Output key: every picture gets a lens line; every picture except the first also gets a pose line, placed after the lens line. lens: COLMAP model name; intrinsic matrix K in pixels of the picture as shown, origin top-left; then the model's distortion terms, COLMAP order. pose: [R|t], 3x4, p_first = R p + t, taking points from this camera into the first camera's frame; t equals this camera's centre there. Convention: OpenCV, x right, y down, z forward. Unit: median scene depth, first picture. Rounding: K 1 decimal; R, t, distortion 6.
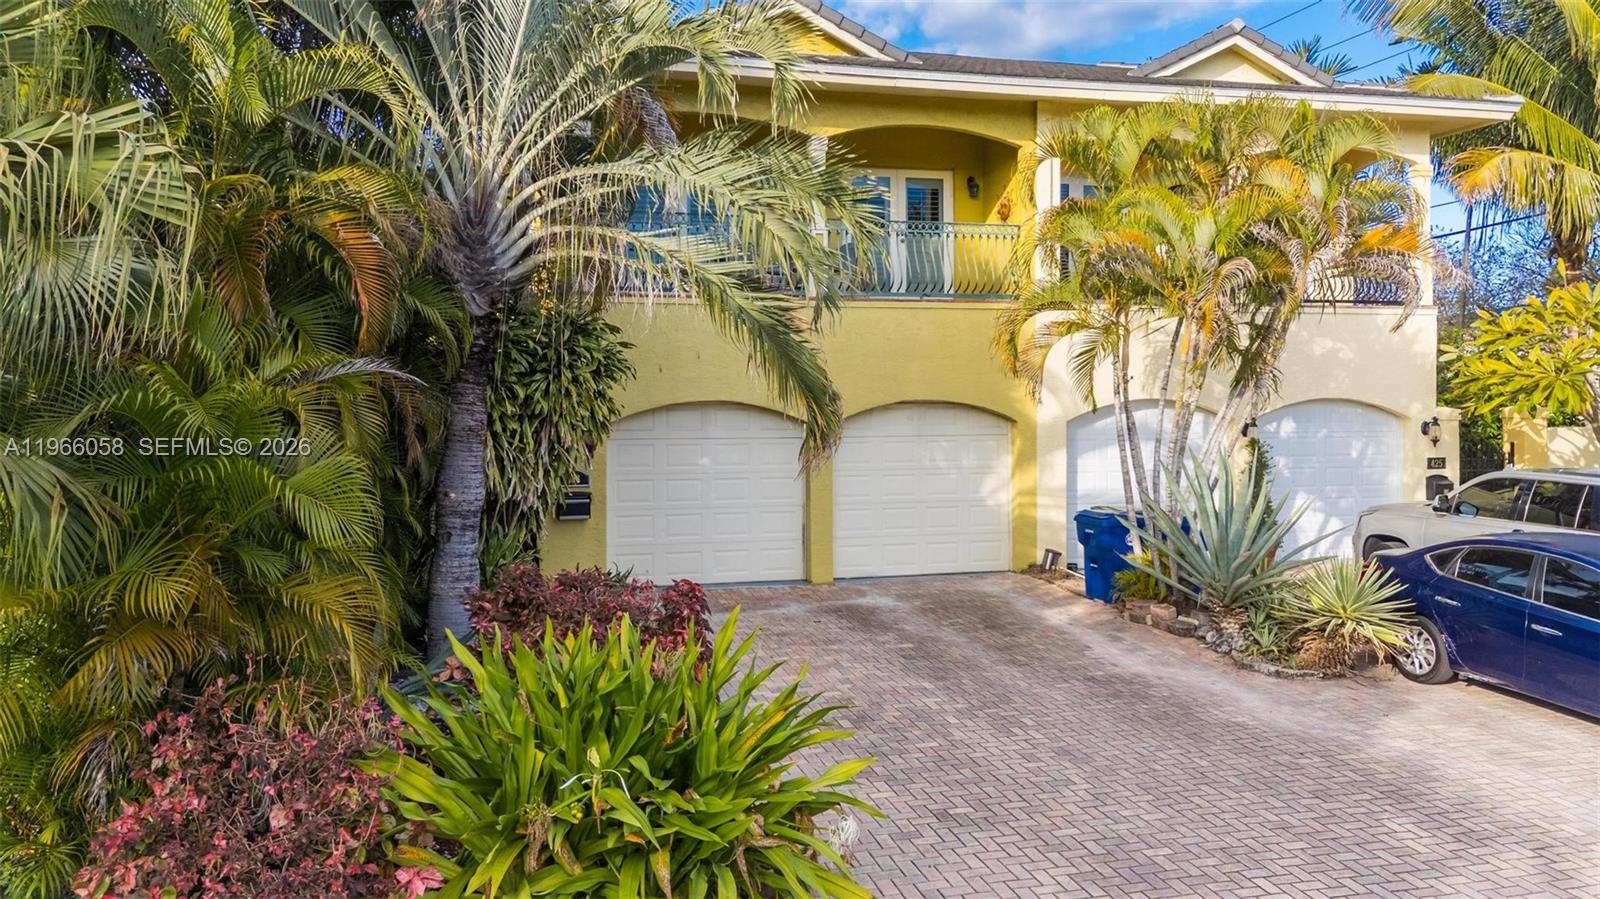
lens RADIAL K [[1181.4, 0, 712.5], [0, 1181.4, 387.6], [0, 0, 1]] dist [0.048545, 0.000271]
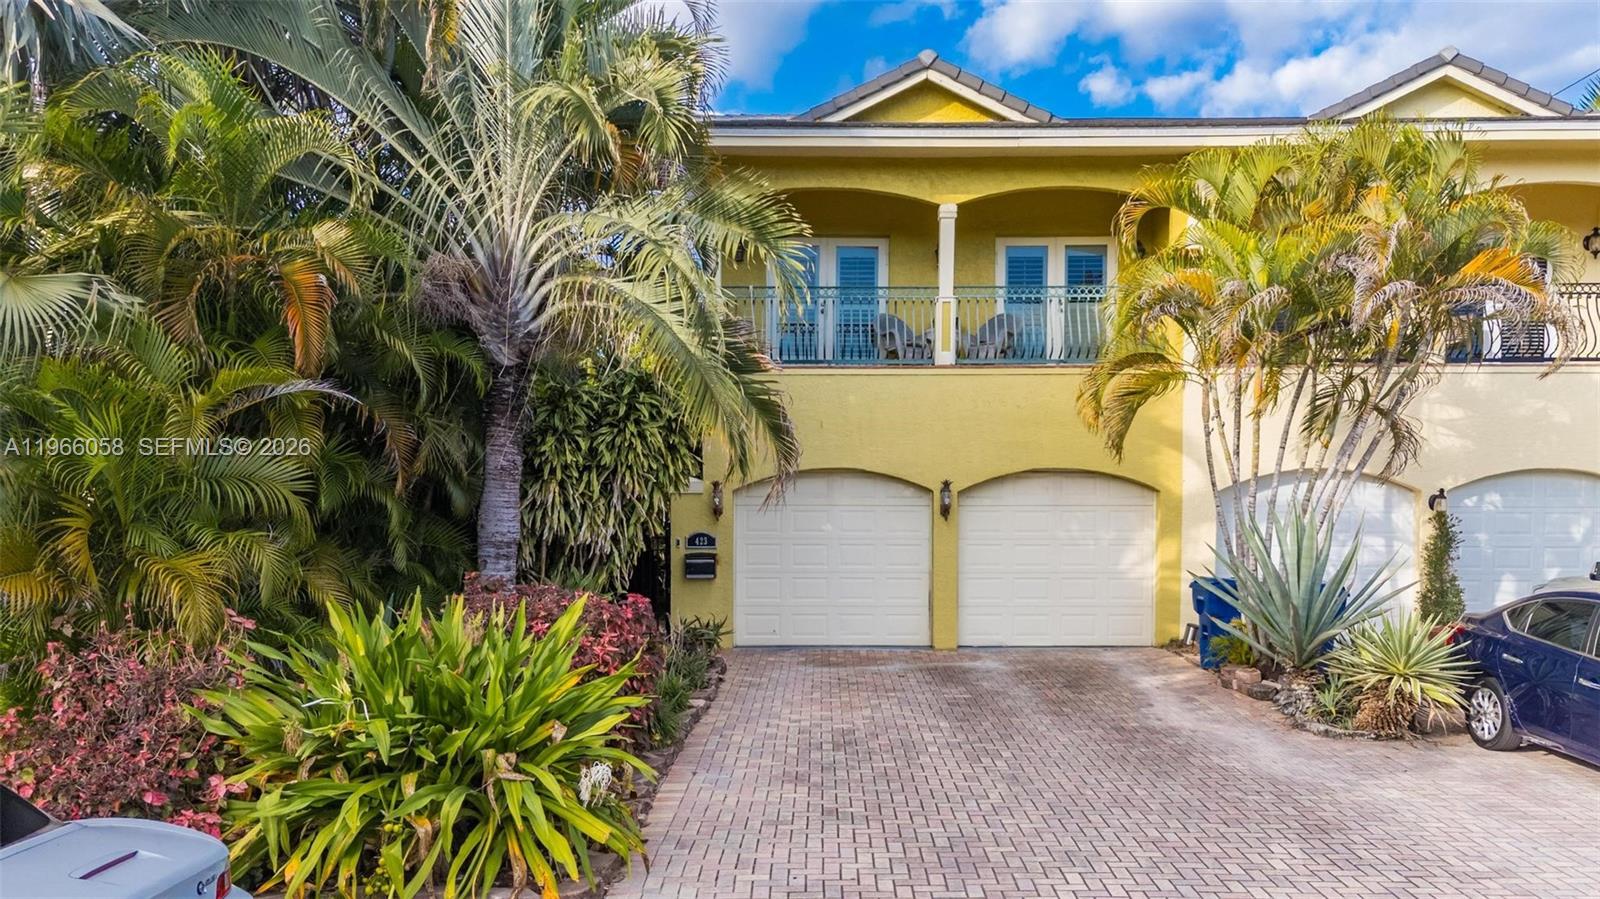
lens RADIAL K [[1181.9, 0, 795.8], [0, 1181.9, 540.8], [0, 0, 1]] dist [0.064101, -0.001534]
pose [[0.970848, 0.010854, -0.239452, 0.280831], [-0.004298, 0.999602, 0.027885, 0.060092], [0.239659, -0.026043, 0.970508, -0.017456]]
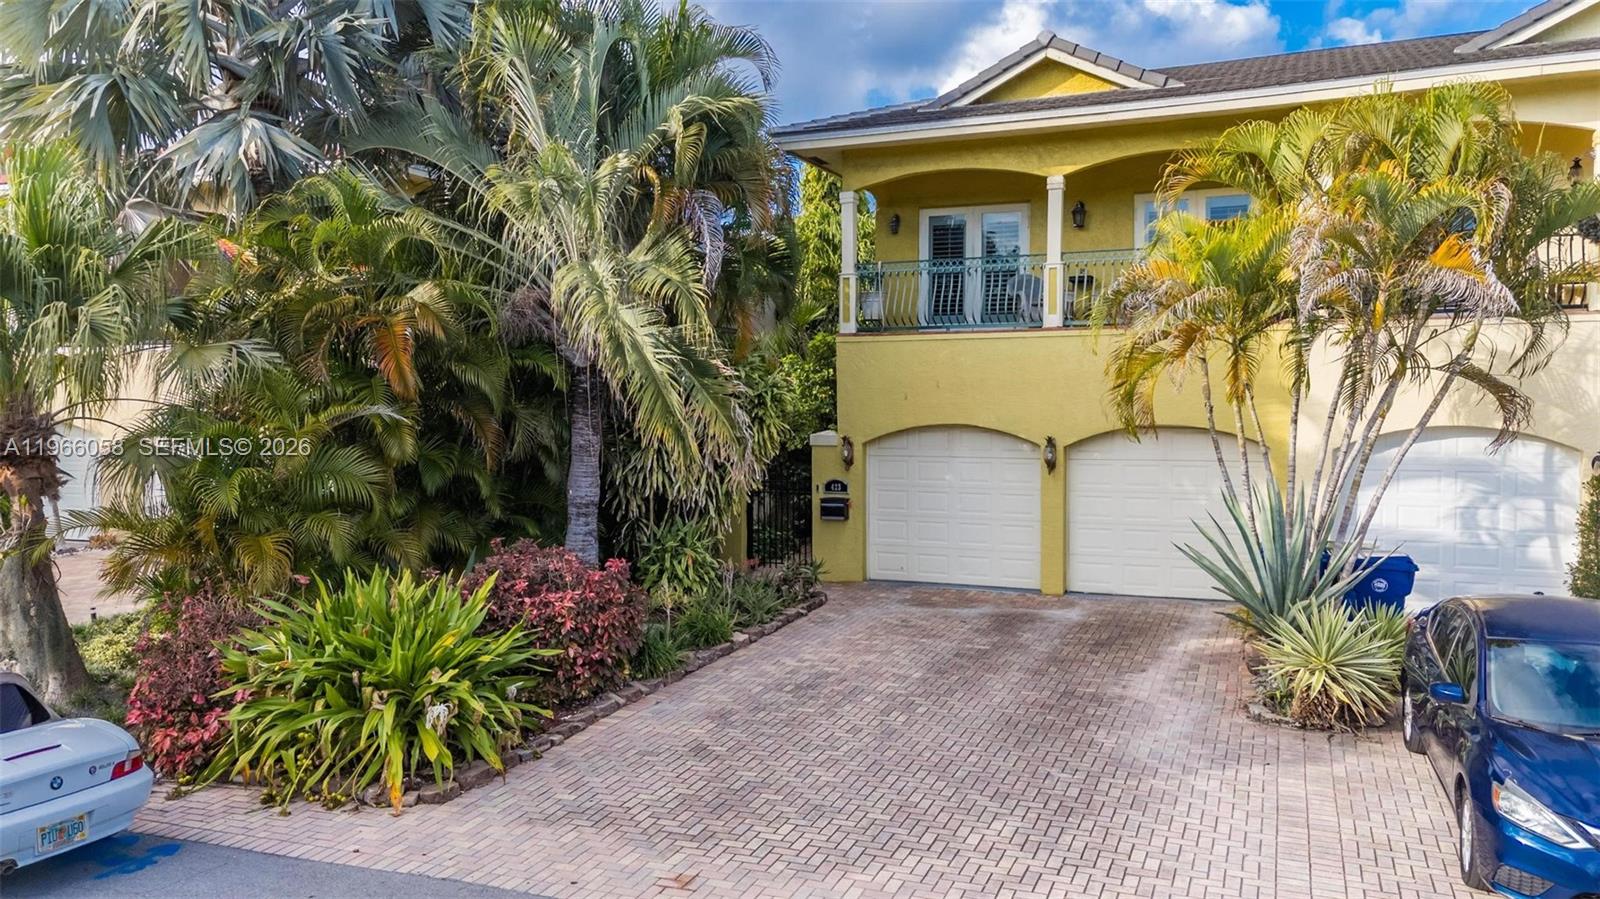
lens RADIAL K [[1135.4, 0, 800.0], [0, 1135.4, 449.5], [0, 0, 1]] dist [0.047308, 0.000205]
pose [[0.807862, 0.025395, -0.588825, 0.691528], [0.002482, 0.998916, 0.046487, -0.020582], [0.589367, -0.039016, 0.806923, 0.040399]]
